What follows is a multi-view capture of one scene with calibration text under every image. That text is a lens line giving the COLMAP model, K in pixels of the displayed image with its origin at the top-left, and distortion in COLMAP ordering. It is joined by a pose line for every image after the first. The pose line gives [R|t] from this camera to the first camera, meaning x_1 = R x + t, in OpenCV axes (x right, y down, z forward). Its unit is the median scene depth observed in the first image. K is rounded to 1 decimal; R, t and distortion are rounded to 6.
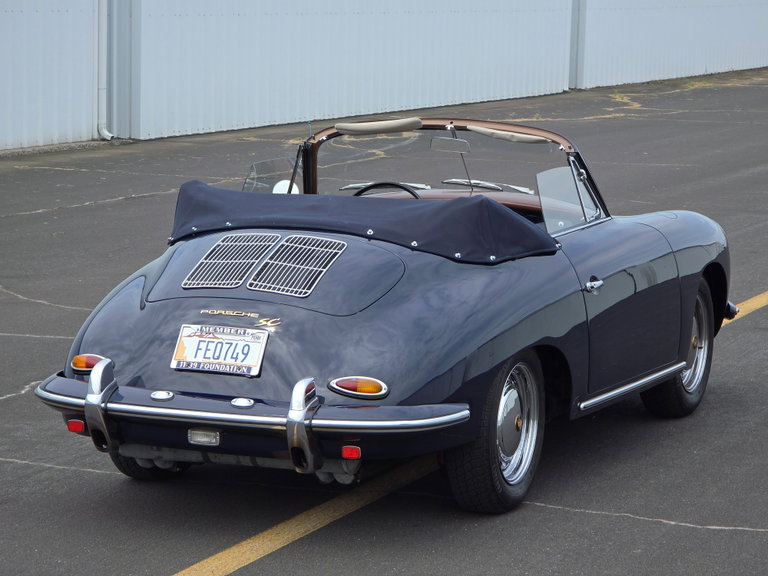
lens RADIAL K [[2598.6, 0, 382.0], [0, 2598.6, 290.0], [0, 0, 1]] dist [0.240959, 0.000000]
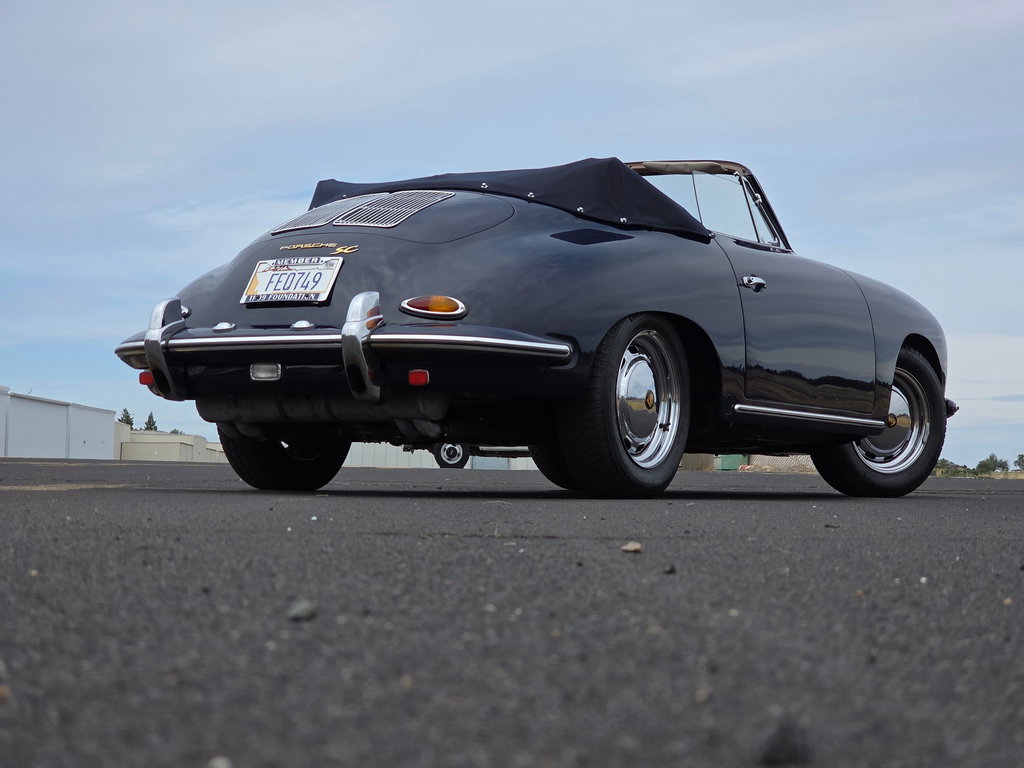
lens RADIAL K [[1930.9, 0, 512.5], [0, 1930.9, 384.9], [0, 0, 1]] dist [-0.127098, 0.000000]
pose [[0.986829, -0.001884, -0.161758, 0.119480], [-0.027060, 0.983921, -0.176542, 0.172777], [0.159490, 0.178593, 0.970911, 0.374819]]
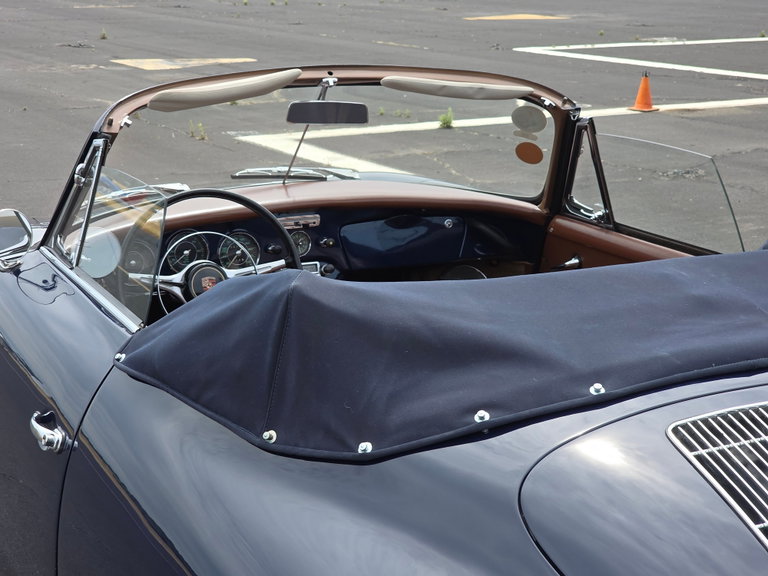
lens RADIAL K [[1448.2, 0, 384.8], [0, 1448.2, 287.7], [0, 0, 1]] dist [-0.127098, 0.000000]
pose [[0.671912, -0.180600, 0.718274, -0.235785], [0.097718, 0.982953, 0.155739, -0.079641], [-0.734157, -0.034455, 0.678106, 0.940602]]
